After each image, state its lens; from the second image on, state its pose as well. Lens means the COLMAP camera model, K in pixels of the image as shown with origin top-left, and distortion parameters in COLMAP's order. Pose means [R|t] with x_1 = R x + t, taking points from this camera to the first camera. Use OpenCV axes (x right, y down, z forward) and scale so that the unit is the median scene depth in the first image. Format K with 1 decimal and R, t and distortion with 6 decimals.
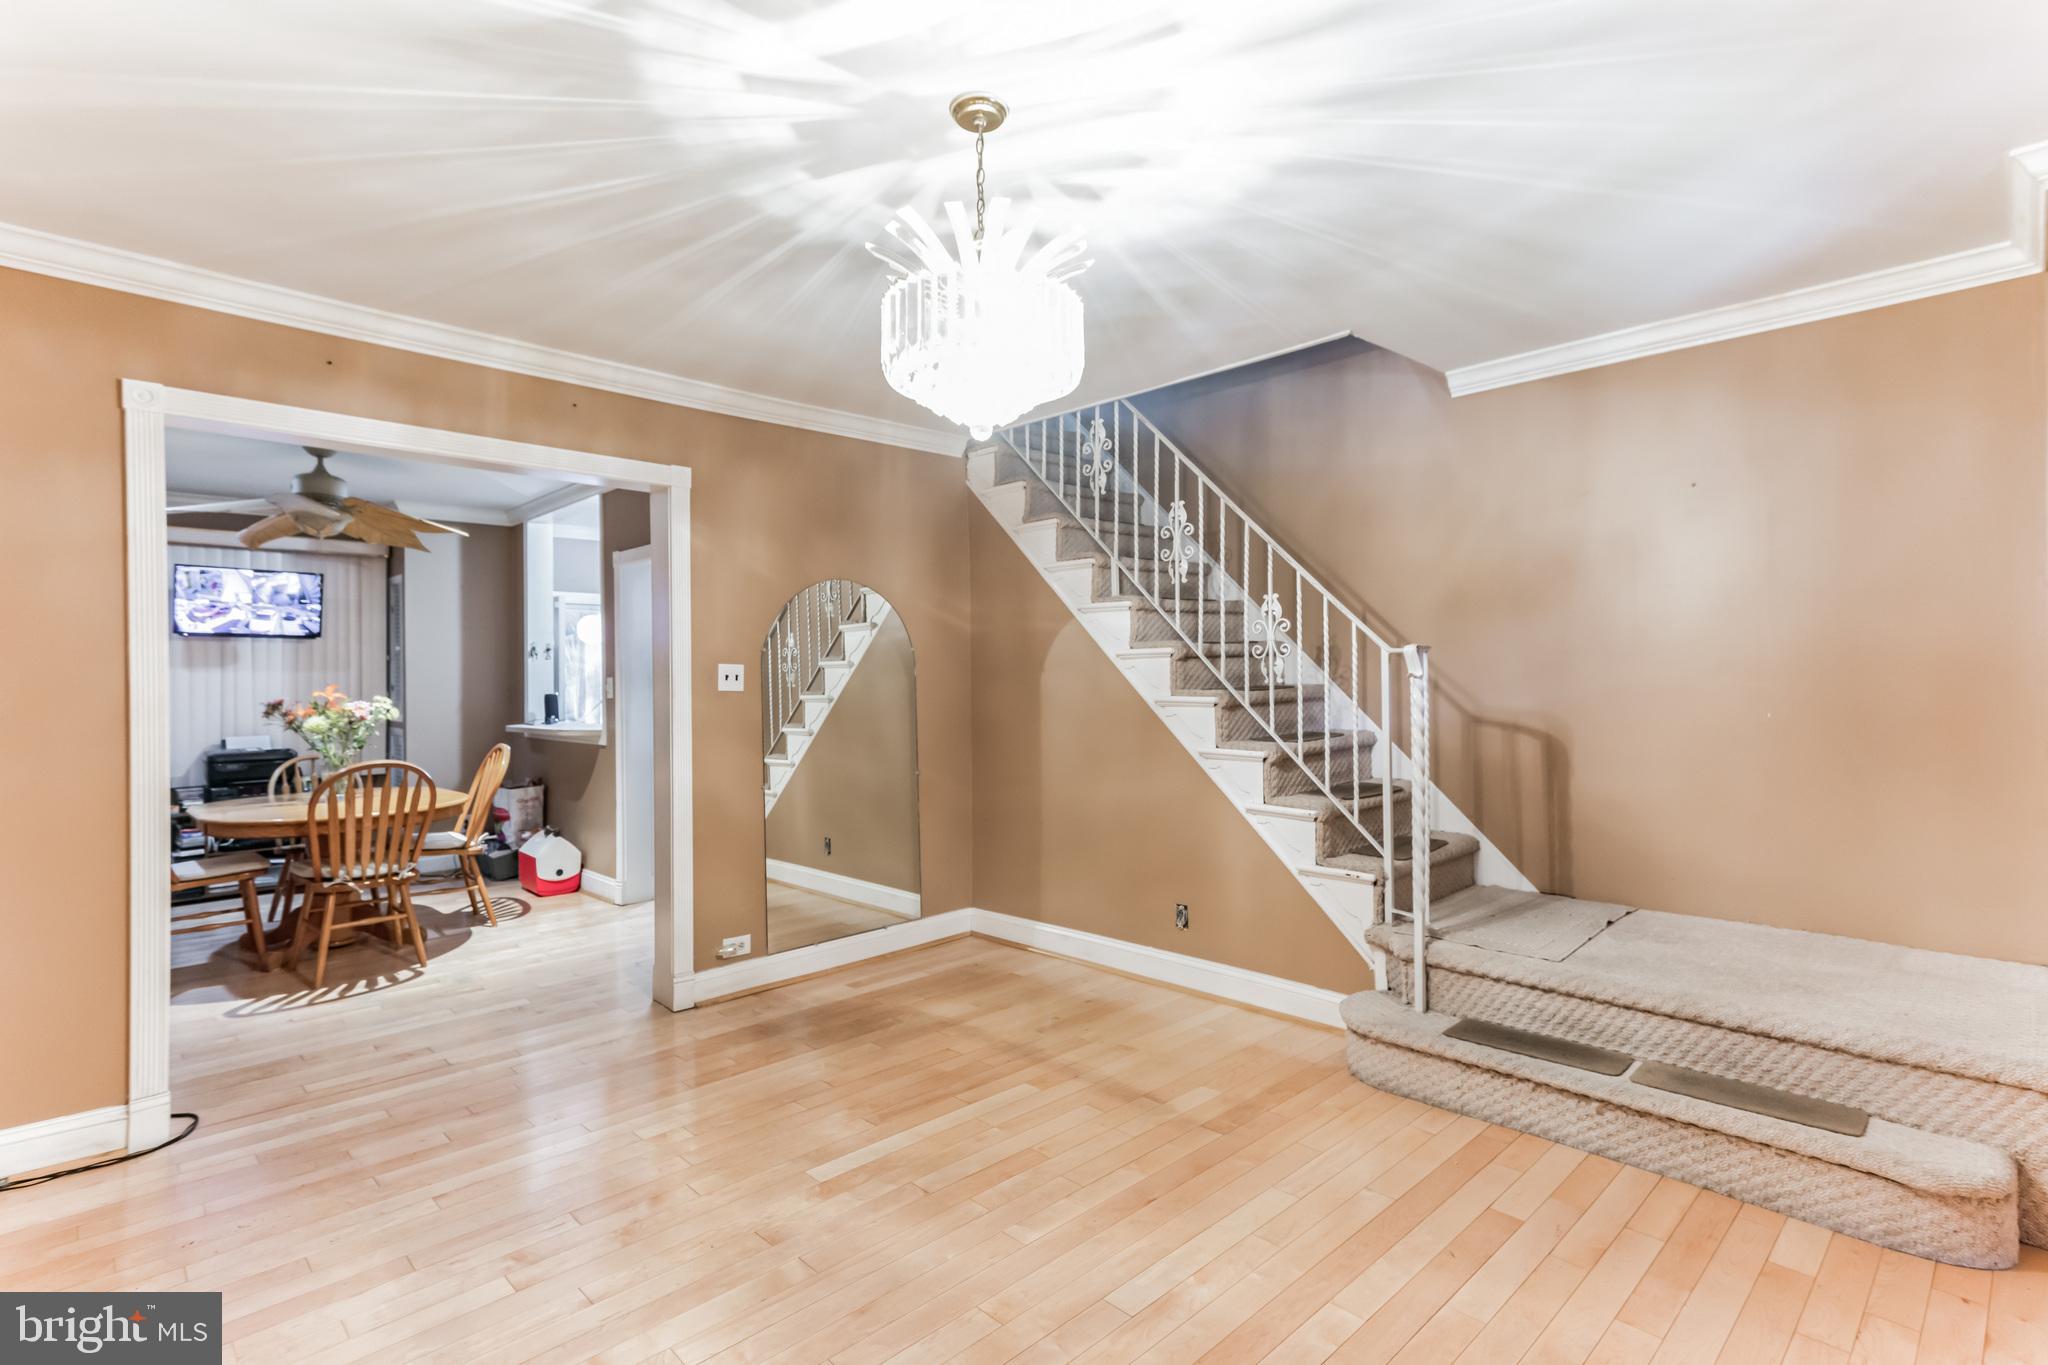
lens RADIAL K [[994.3, 0, 1020.4], [0, 994.3, 672.2], [0, 0, 1]] dist [0.030479, -0.000444]
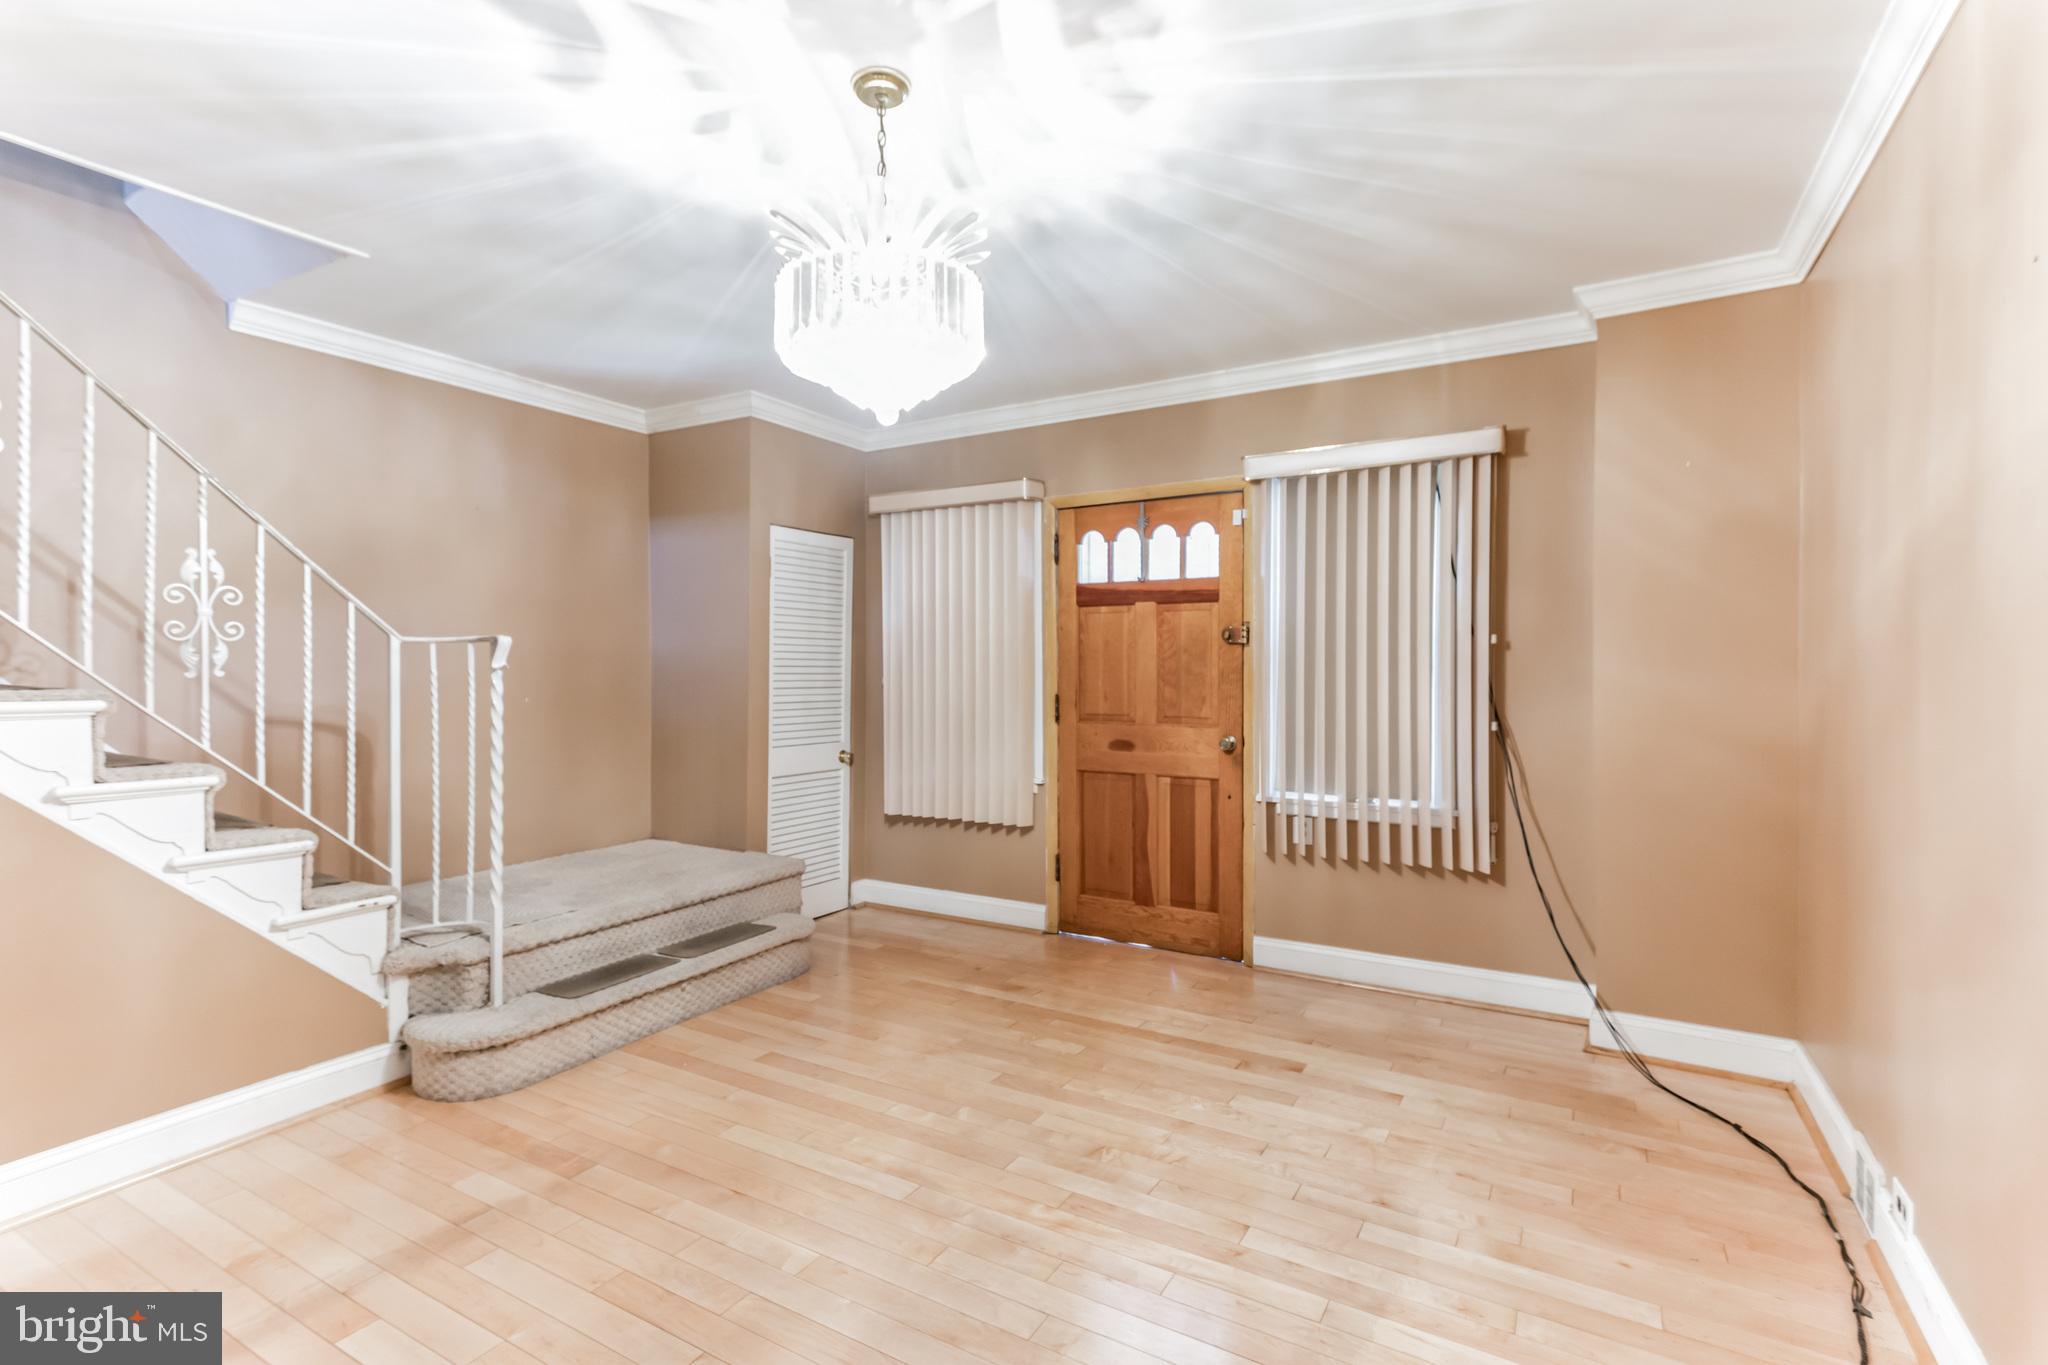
lens RADIAL K [[994.3, 0, 1012.8], [0, 994.3, 672.2], [0, 0, 1]] dist [0.030479, -0.000444]
pose [[-0.273364, 0.003642, 0.961904, -0.757764], [0.000382, 0.999993, -0.003677, 0.013626], [-0.961911, -0.000637, -0.273363, 0.849933]]
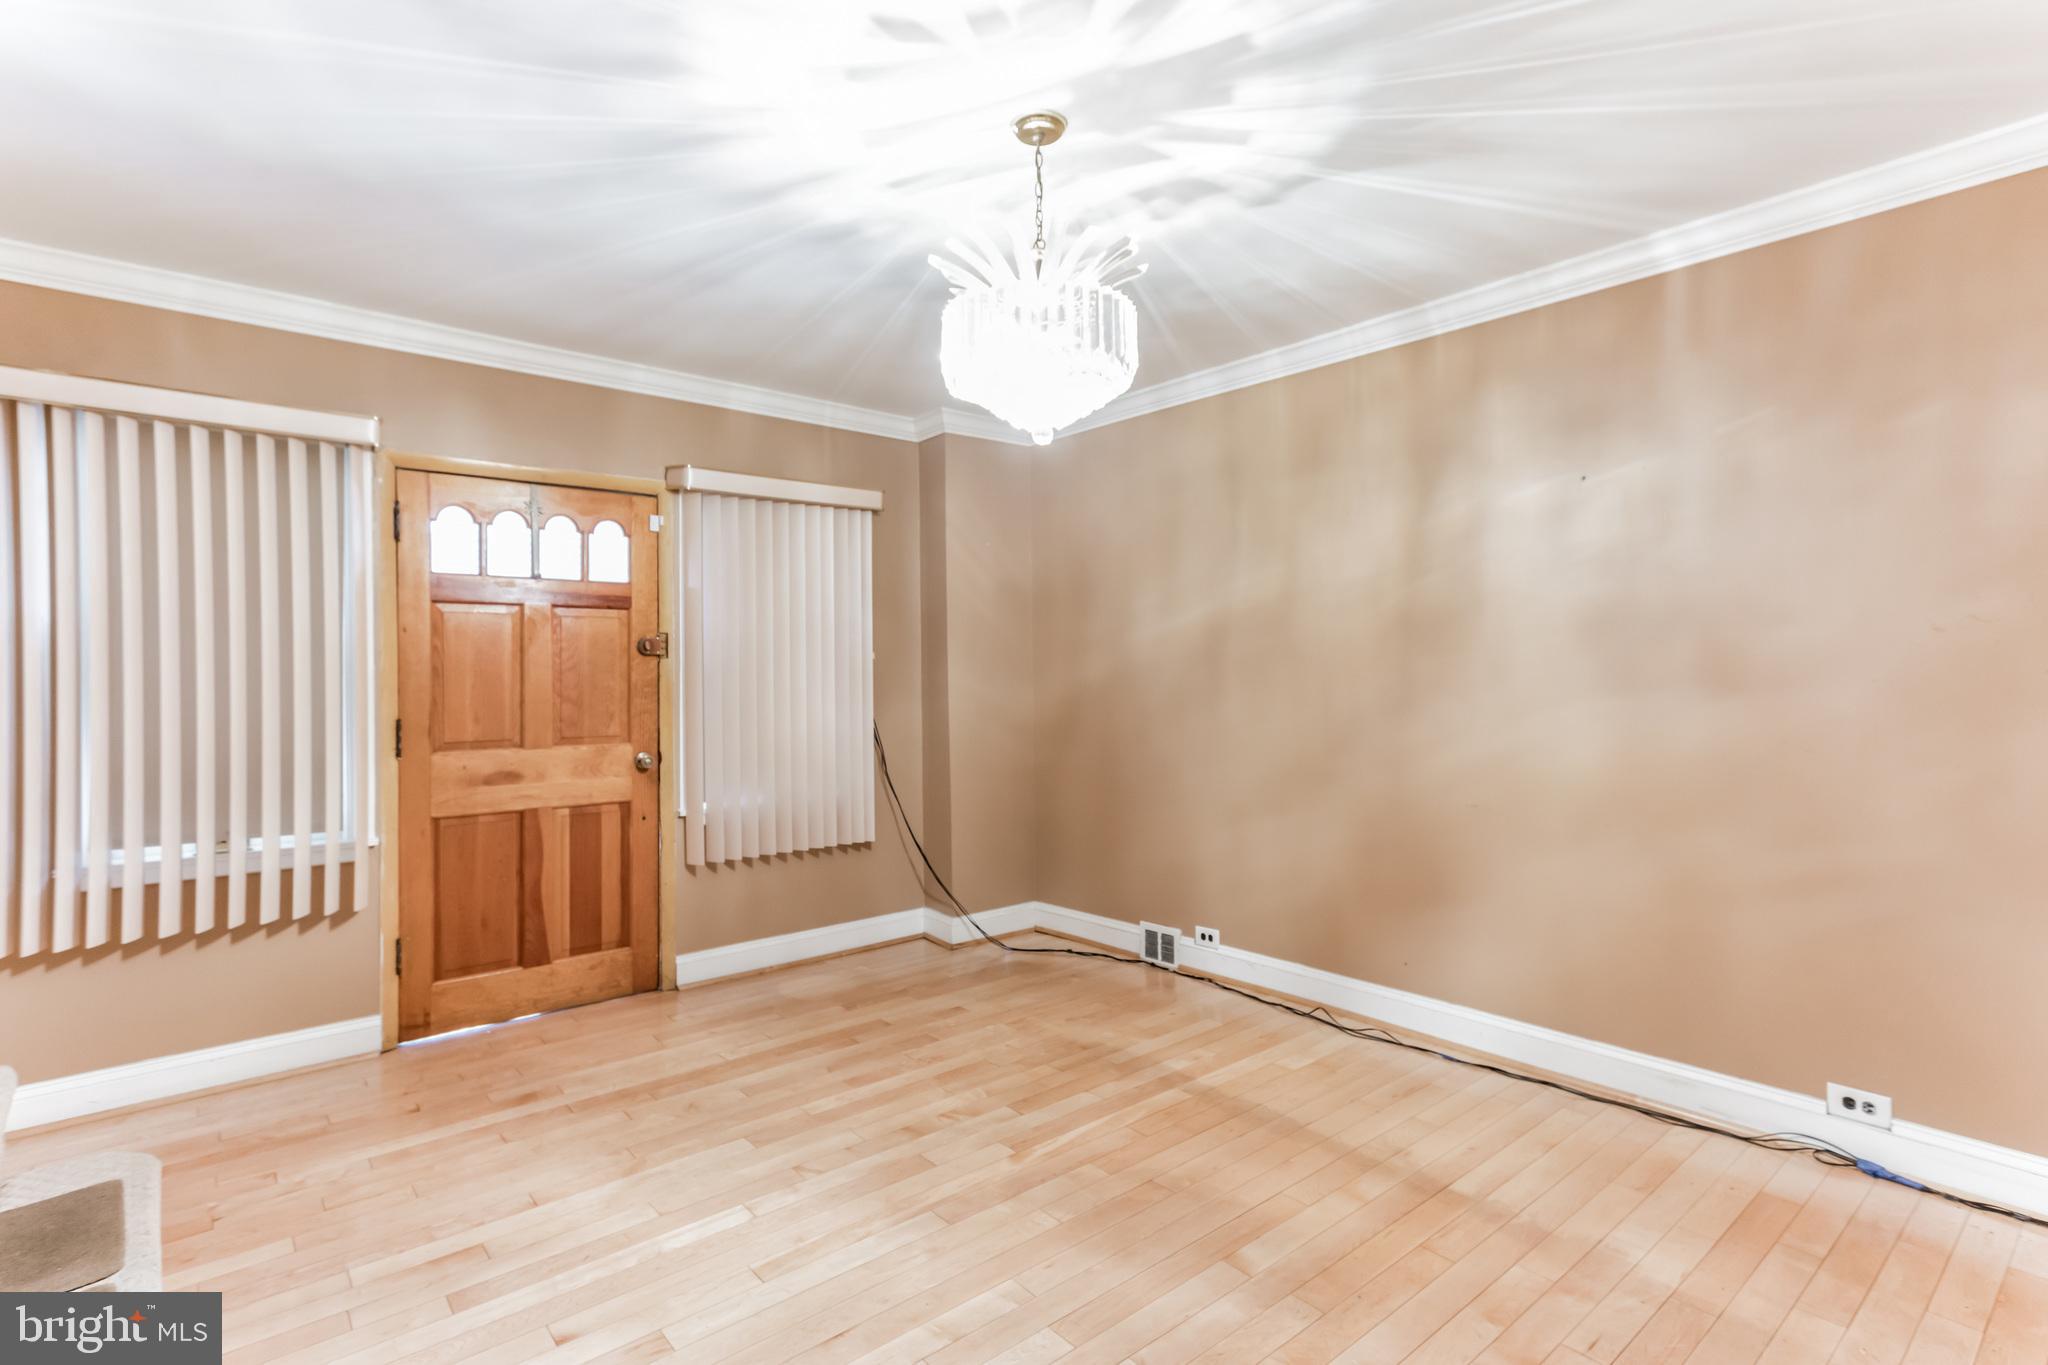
lens RADIAL K [[994.3, 0, 1079.2], [0, 994.3, 686.1], [0, 0, 1]] dist [0.030479, -0.000444]
pose [[-0.999847, 0.013608, 0.011028, -0.059143], [0.013714, 0.999860, 0.009574, 0.003829], [-0.010896, 0.009724, -0.999893, 1.514787]]
